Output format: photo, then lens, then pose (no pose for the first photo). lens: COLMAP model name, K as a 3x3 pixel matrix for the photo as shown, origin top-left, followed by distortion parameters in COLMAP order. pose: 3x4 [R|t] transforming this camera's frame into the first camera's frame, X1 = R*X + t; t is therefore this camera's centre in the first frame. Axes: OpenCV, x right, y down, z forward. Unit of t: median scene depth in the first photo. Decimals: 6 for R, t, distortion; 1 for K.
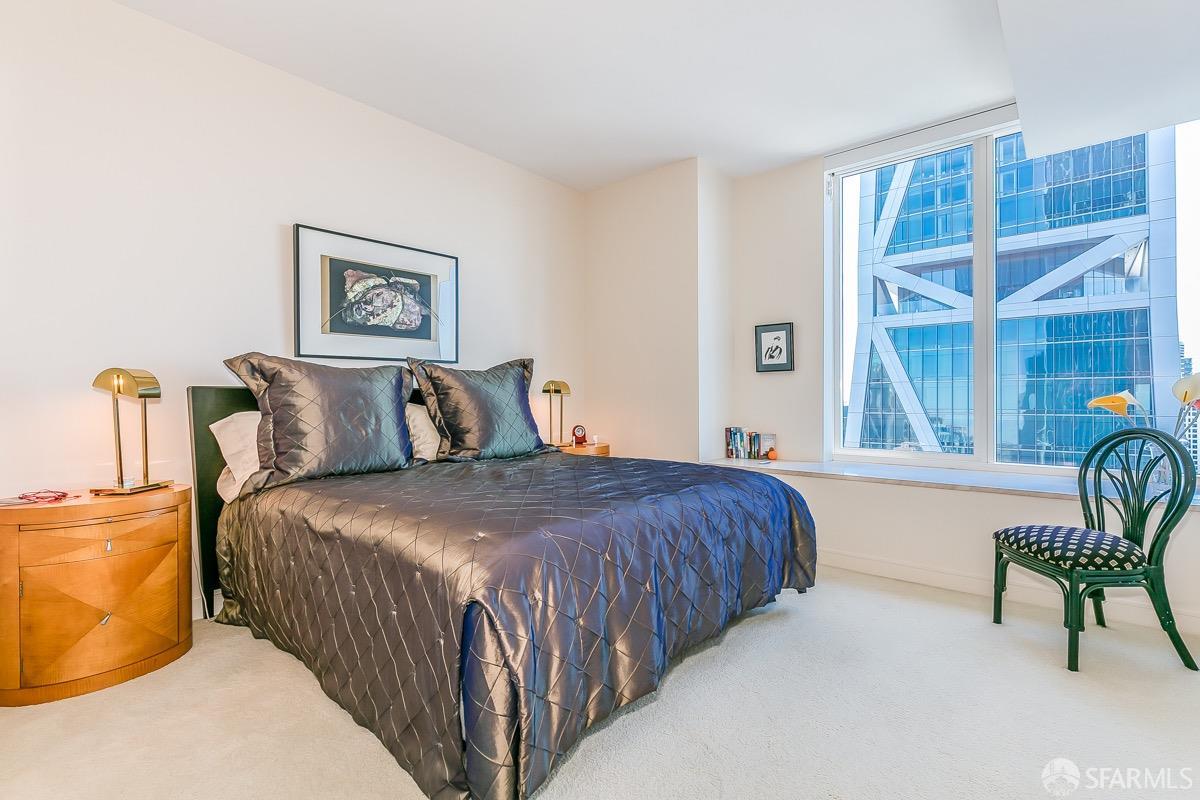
lens RADIAL K [[547.0, 0, 600.6], [0, 547.0, 400.7], [0, 0, 1]] dist [-0.001585, -0.000198]
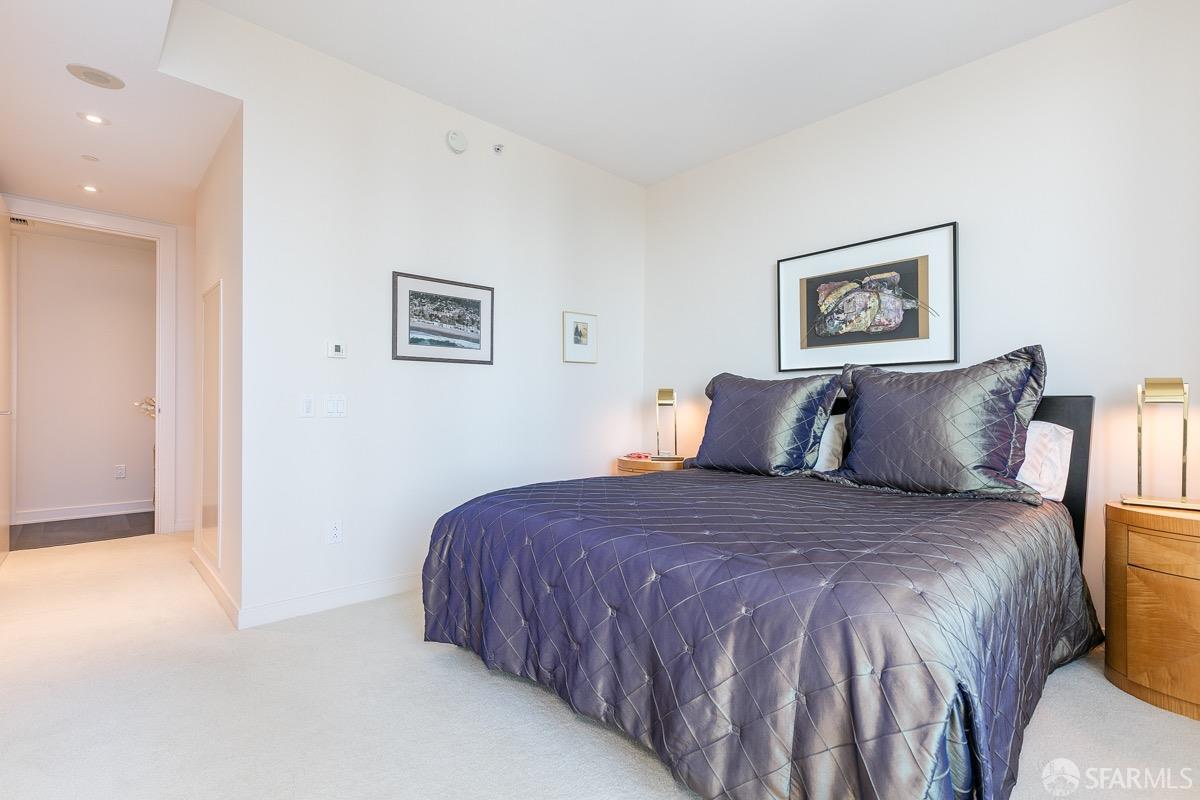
lens RADIAL K [[547.0, 0, 600.7], [0, 547.0, 400.2], [0, 0, 1]] dist [-0.001585, -0.000198]
pose [[-0.100105, 0.000628, -0.994977, 0.593758], [-0.006755, 0.999976, 0.001311, -0.016006], [0.994954, 0.006853, -0.100098, 0.652947]]
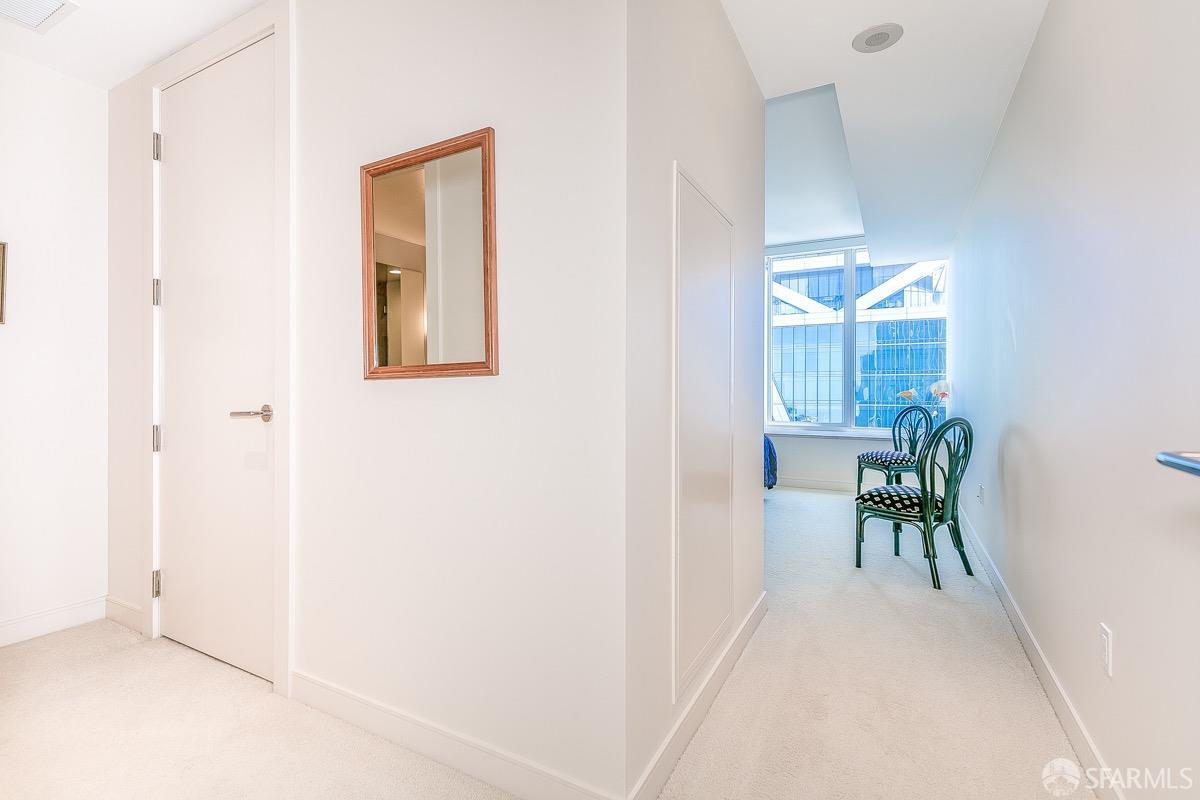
lens RADIAL K [[547.0, 0, 601.6], [0, 547.0, 396.1], [0, 0, 1]] dist [-0.001585, -0.000198]
pose [[0.976005, 0.002180, 0.217739, -0.481646], [-0.003774, 0.999969, 0.006904, -0.000864], [-0.217717, -0.007560, 0.975983, -0.576563]]
